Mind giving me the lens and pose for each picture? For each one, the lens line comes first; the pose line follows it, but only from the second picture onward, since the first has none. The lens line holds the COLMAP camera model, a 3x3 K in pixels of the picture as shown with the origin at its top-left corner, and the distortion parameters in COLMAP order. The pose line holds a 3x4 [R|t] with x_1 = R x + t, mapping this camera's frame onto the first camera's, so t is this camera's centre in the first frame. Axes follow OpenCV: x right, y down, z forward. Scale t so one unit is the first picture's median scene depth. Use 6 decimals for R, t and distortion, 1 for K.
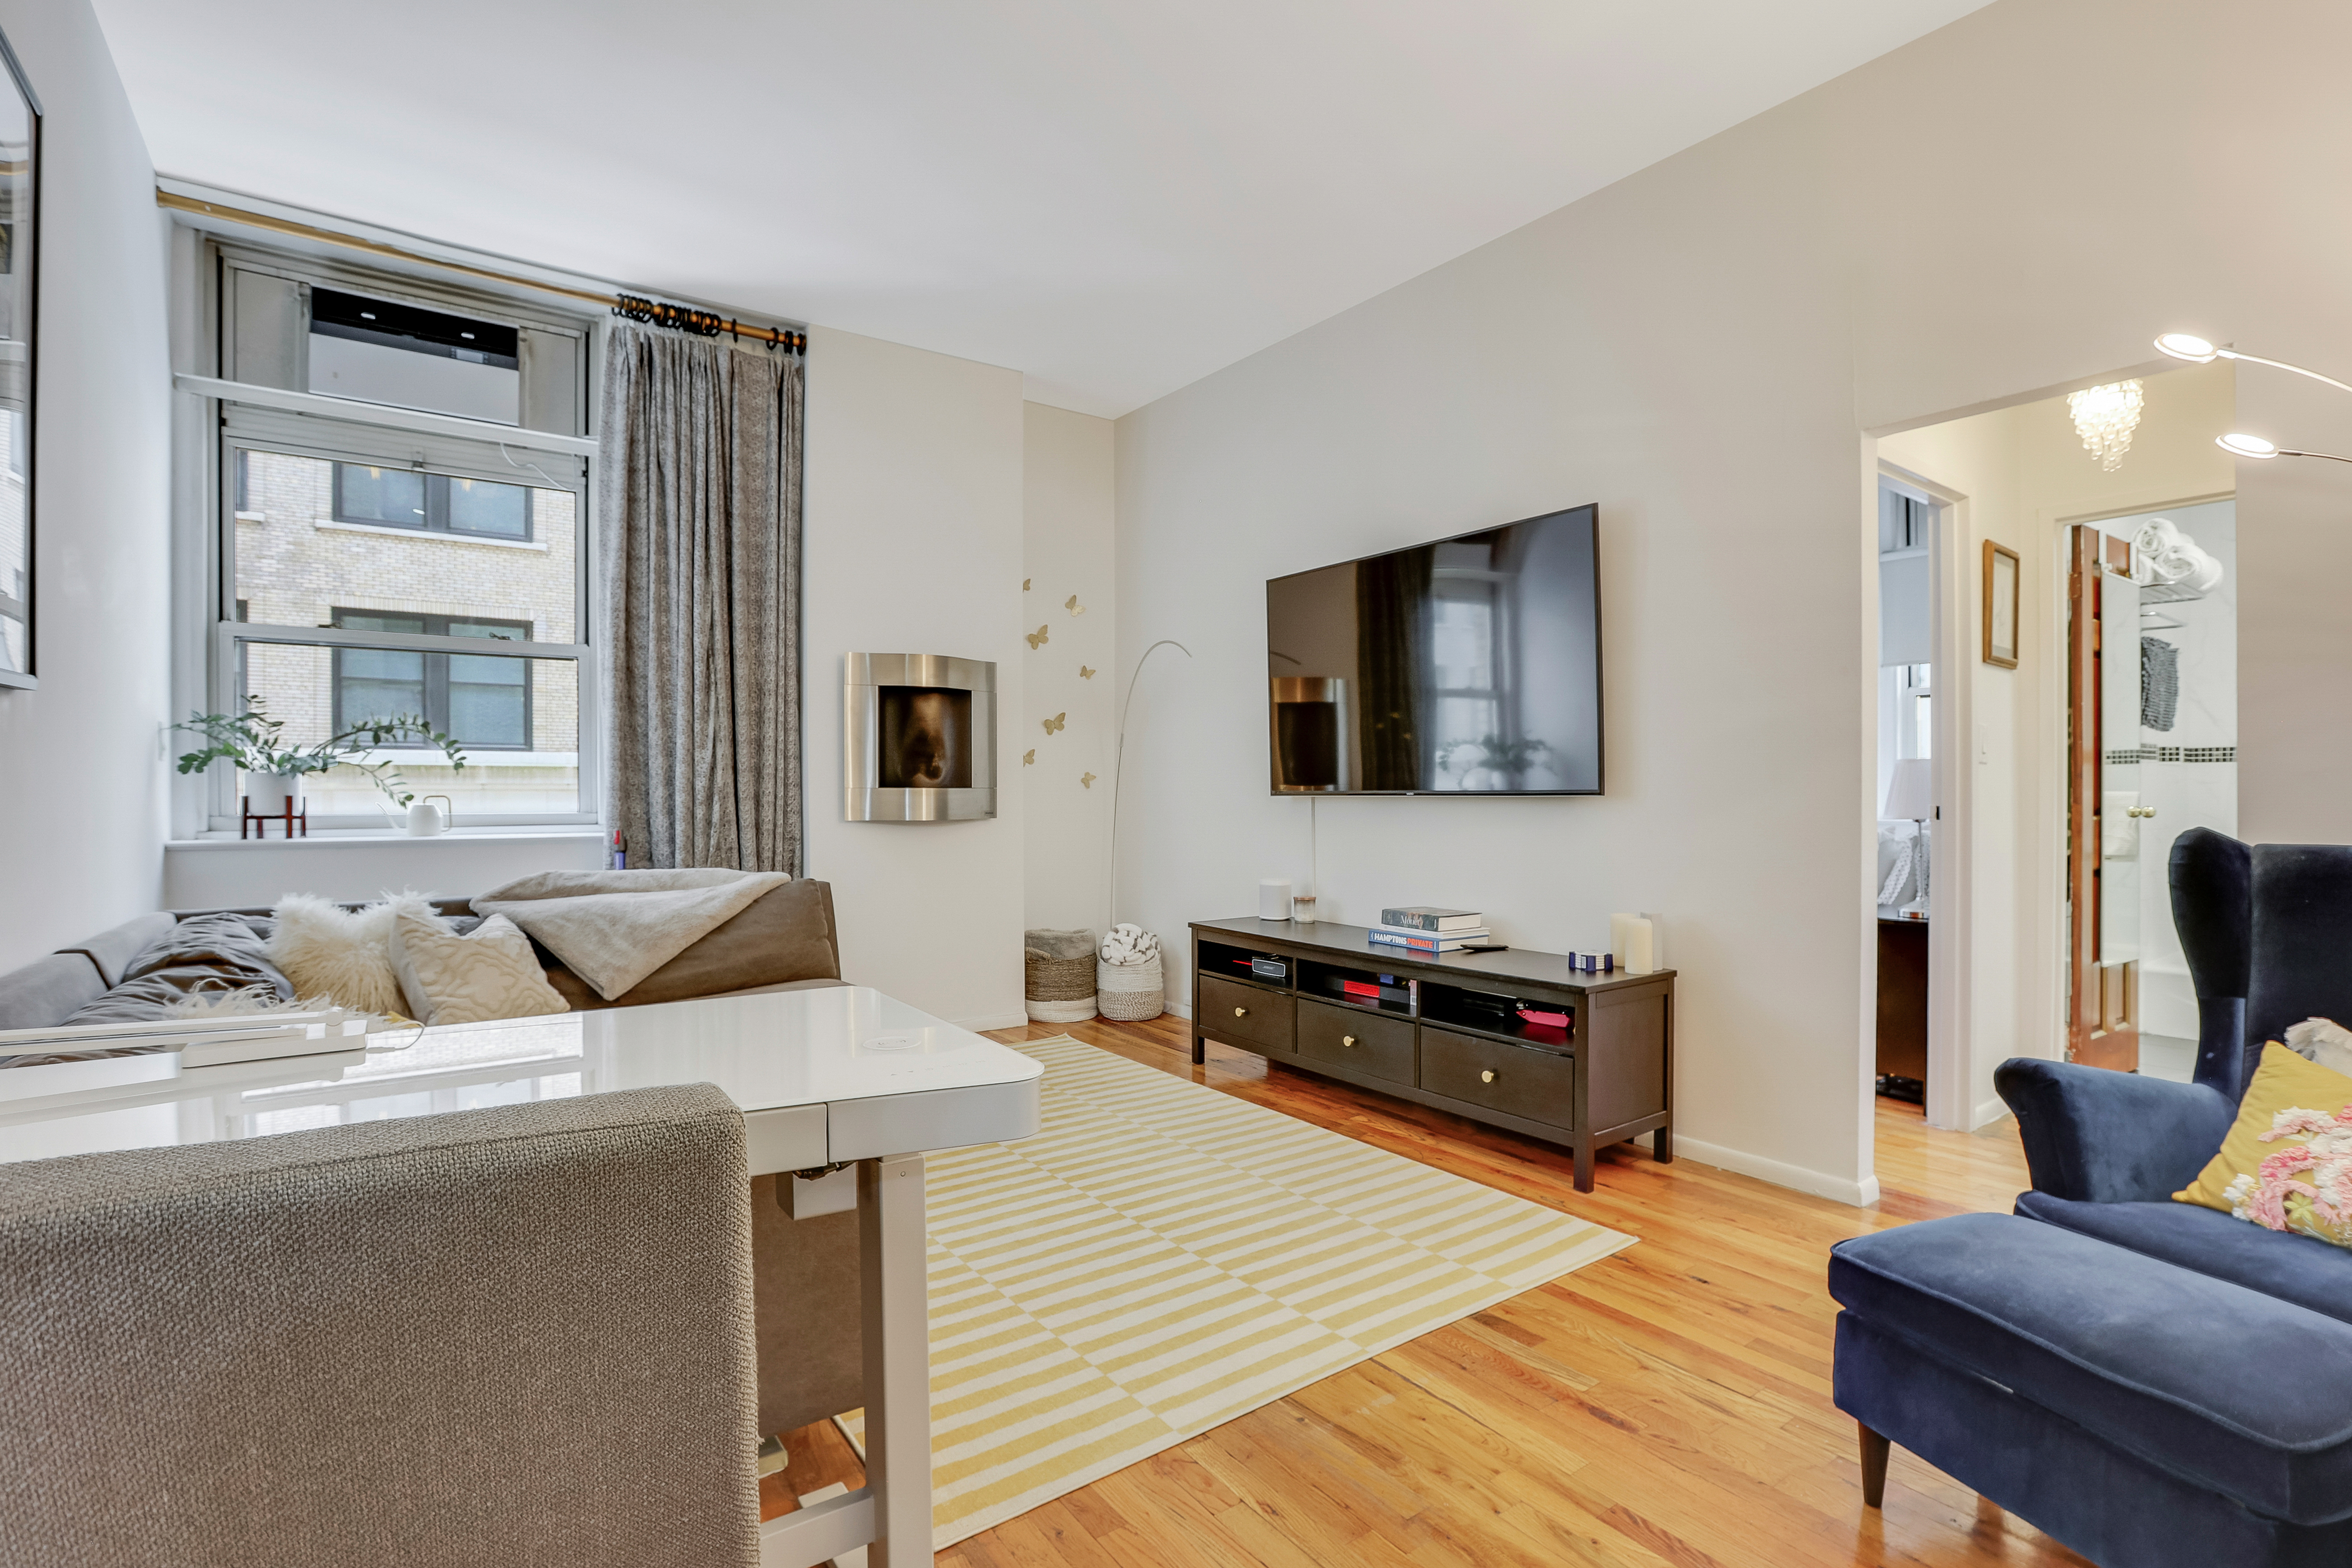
lens RADIAL K [[1121.5, 0, 1176.0], [0, 1121.5, 784.0], [0, 0, 1]] dist [-0.035534, 0.000127]
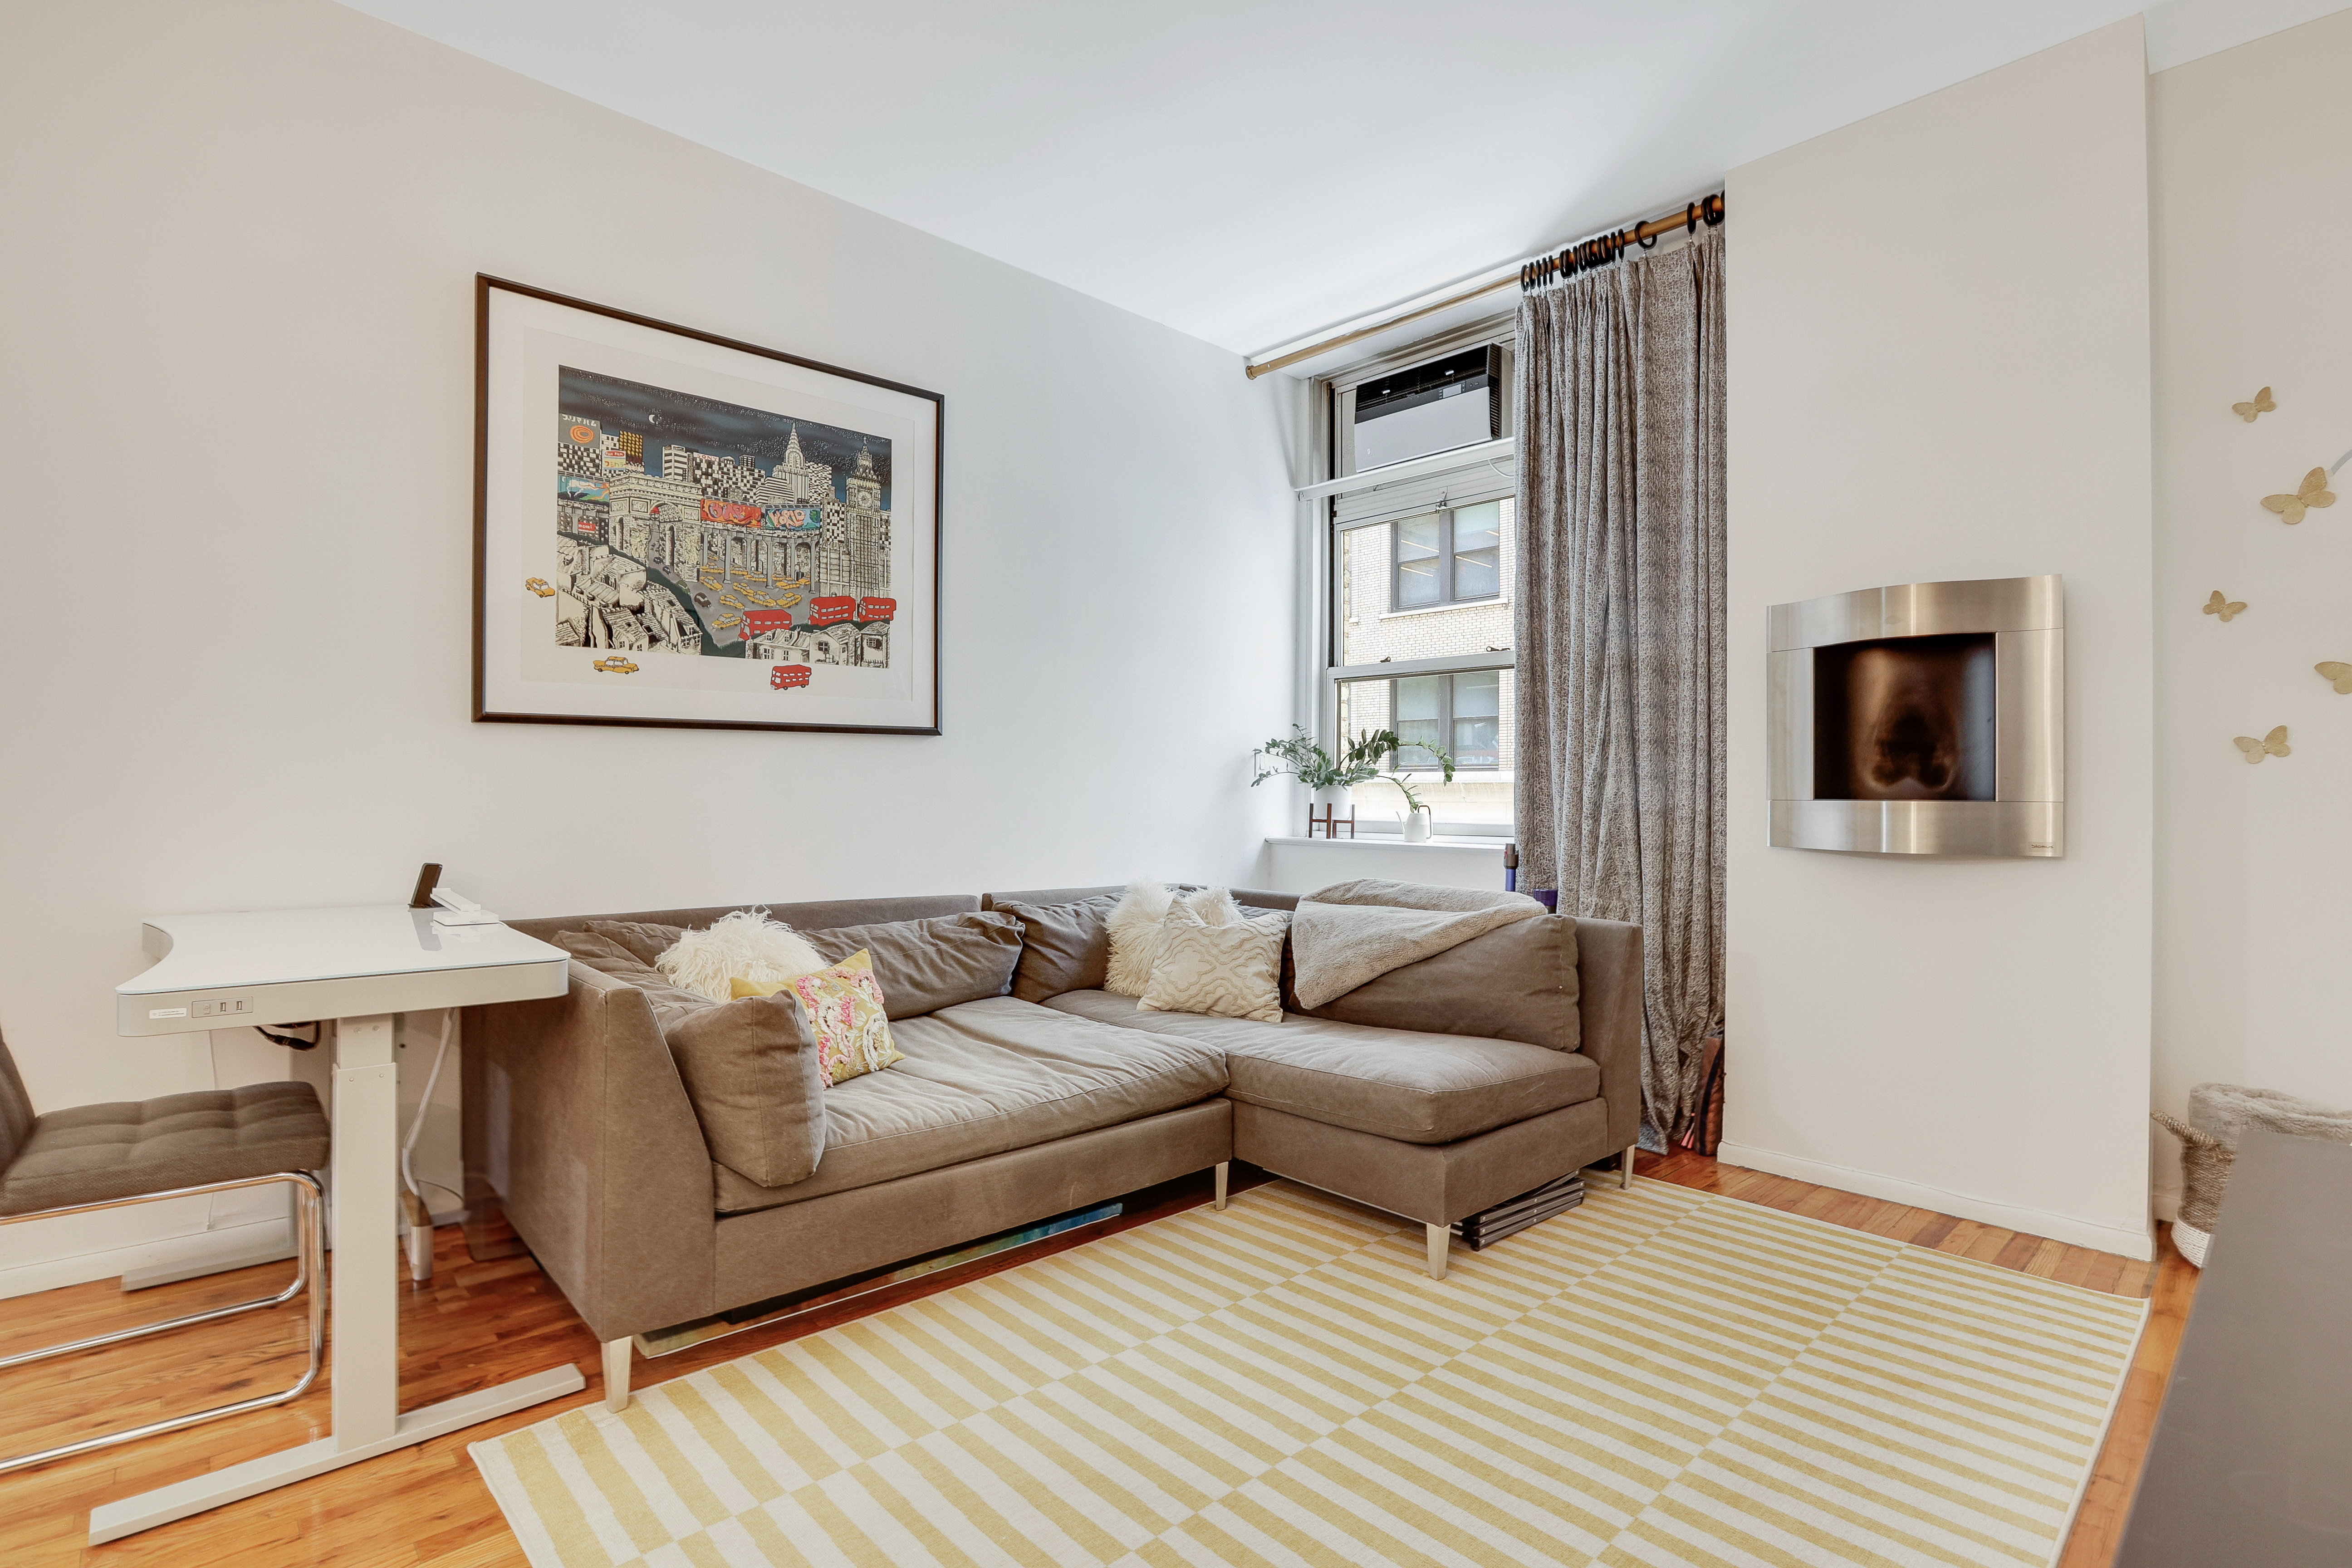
lens RADIAL K [[1121.5, 0, 1176.0], [0, 1121.5, 784.0], [0, 0, 1]] dist [-0.035534, 0.000127]
pose [[0.118131, -0.010934, -0.992938, 0.396423], [-0.003719, 0.999927, -0.011454, 0.003204], [0.992991, 0.005046, 0.118081, 0.623630]]
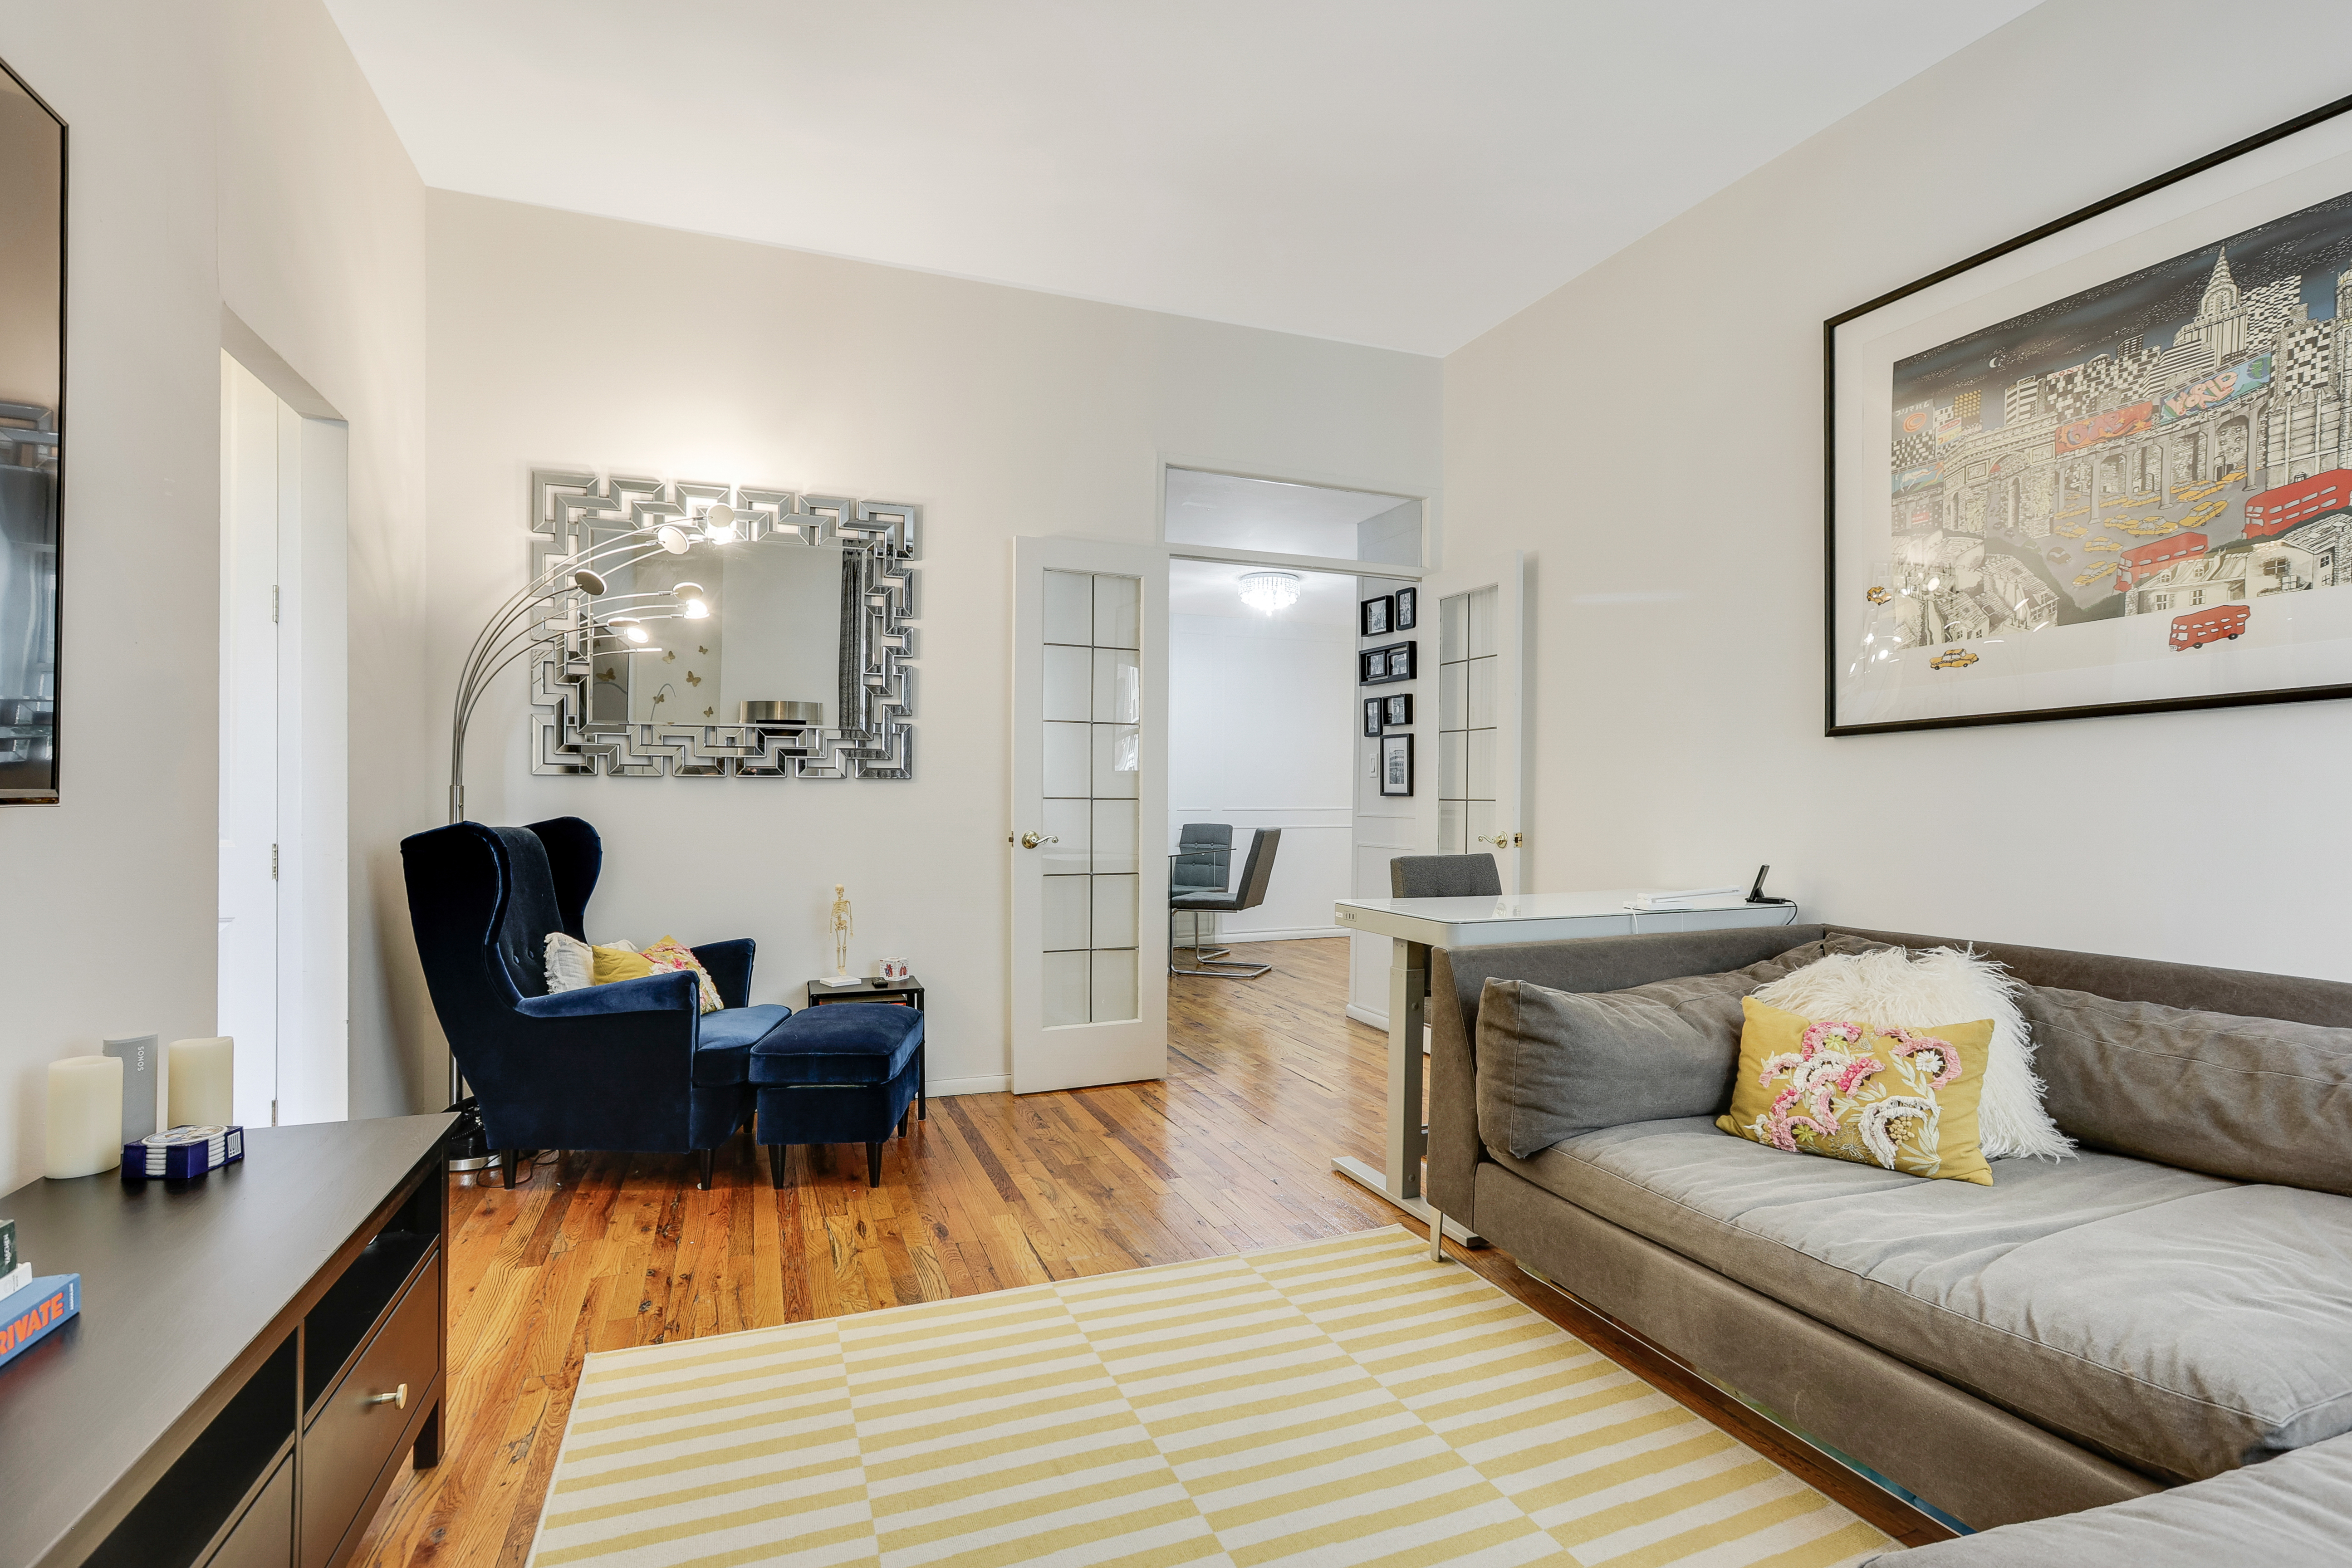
lens RADIAL K [[1070.0, 0, 1161.6], [0, 1070.0, 766.3], [0, 0, 1]] dist [-0.031664, 0.000003]
pose [[-0.965447, -0.000068, 0.260599, -0.117469], [-0.009774, 0.999306, -0.035947, 0.008222], [-0.260416, -0.037252, -0.964778, 1.089628]]
